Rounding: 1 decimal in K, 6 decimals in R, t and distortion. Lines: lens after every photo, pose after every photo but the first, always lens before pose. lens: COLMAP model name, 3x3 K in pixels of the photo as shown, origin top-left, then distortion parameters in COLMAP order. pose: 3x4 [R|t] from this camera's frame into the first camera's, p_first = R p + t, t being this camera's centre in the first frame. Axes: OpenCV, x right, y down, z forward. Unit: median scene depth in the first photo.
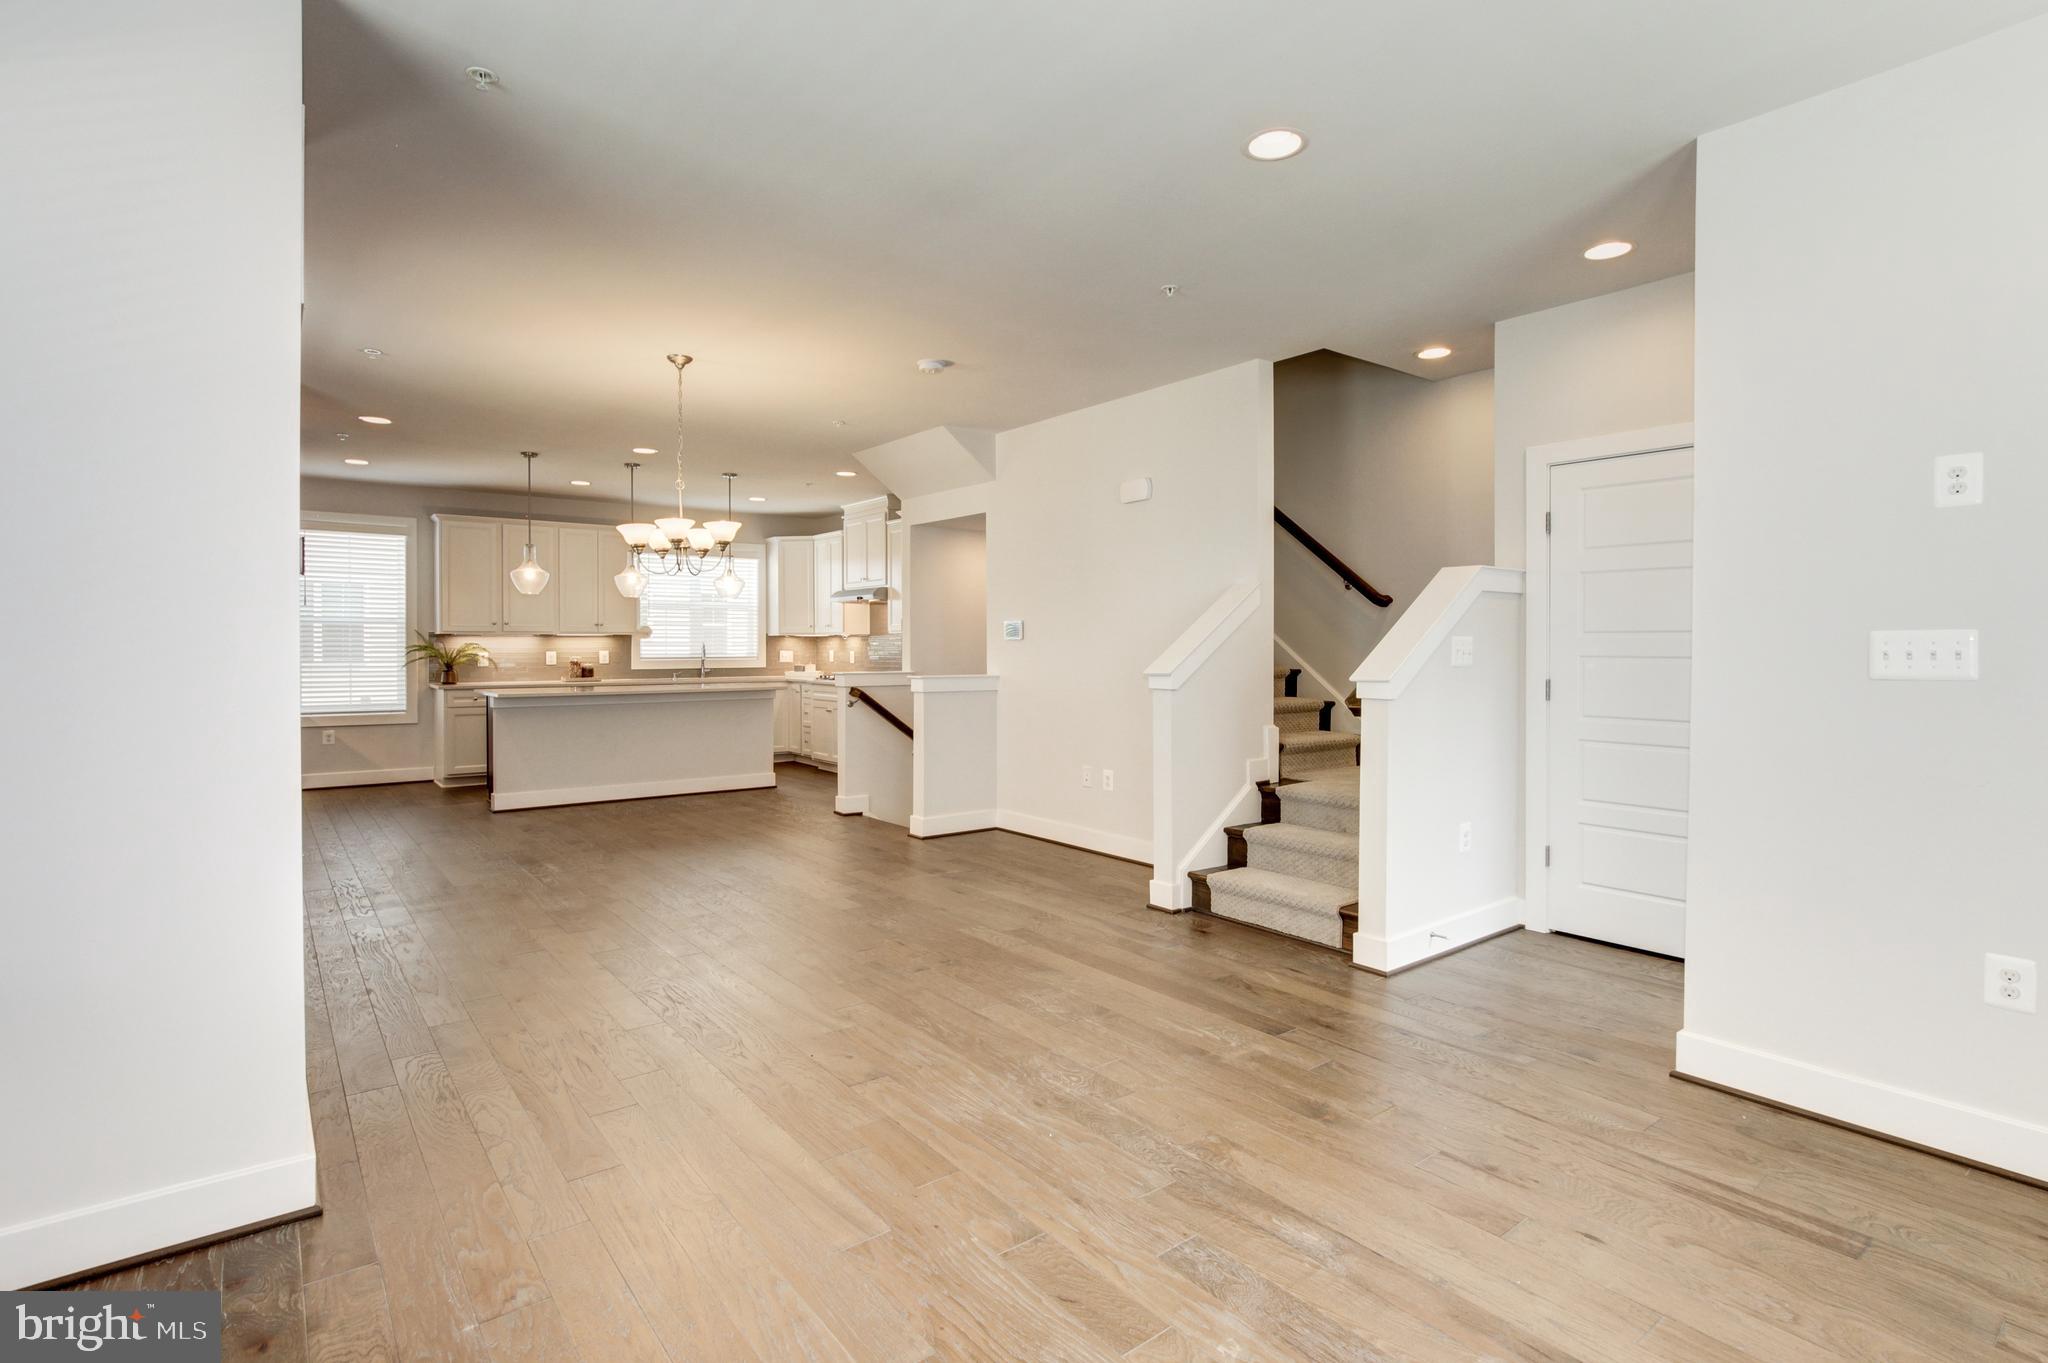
lens RADIAL K [[989.1, 0, 1015.0], [0, 989.1, 655.5], [0, 0, 1]] dist [-0.011883, 0.003570]
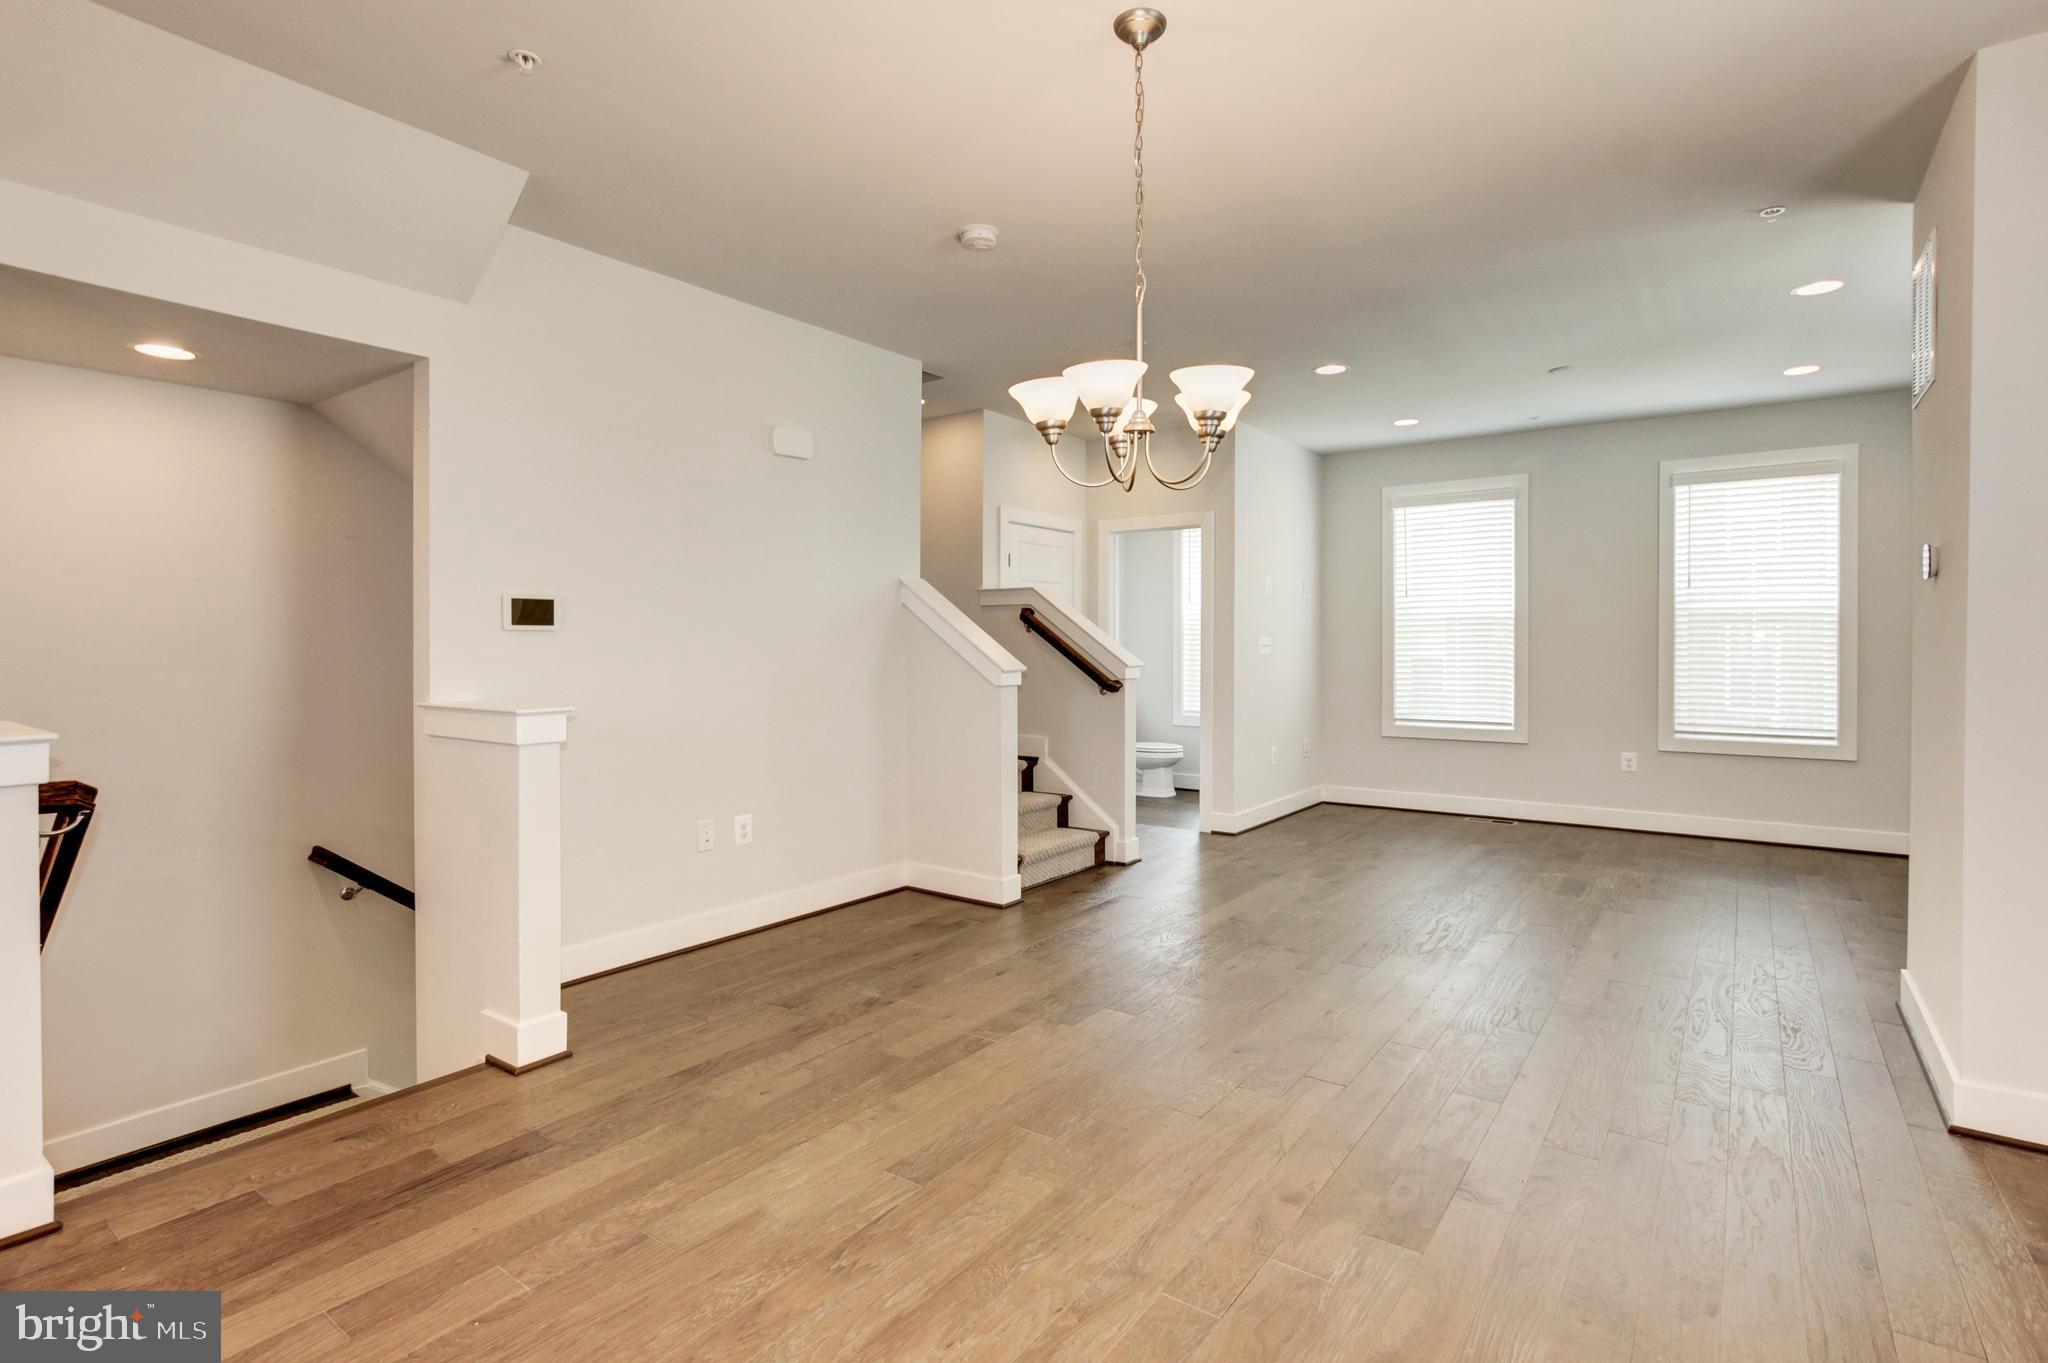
lens RADIAL K [[989.1, 0, 1033.1], [0, 989.1, 661.2], [0, 0, 1]] dist [-0.011883, 0.003570]
pose [[-0.283081, -0.016835, 0.958948, -0.406035], [0.008793, 0.999758, 0.020147, -0.005090], [-0.959056, 0.014135, -0.282865, 0.619241]]
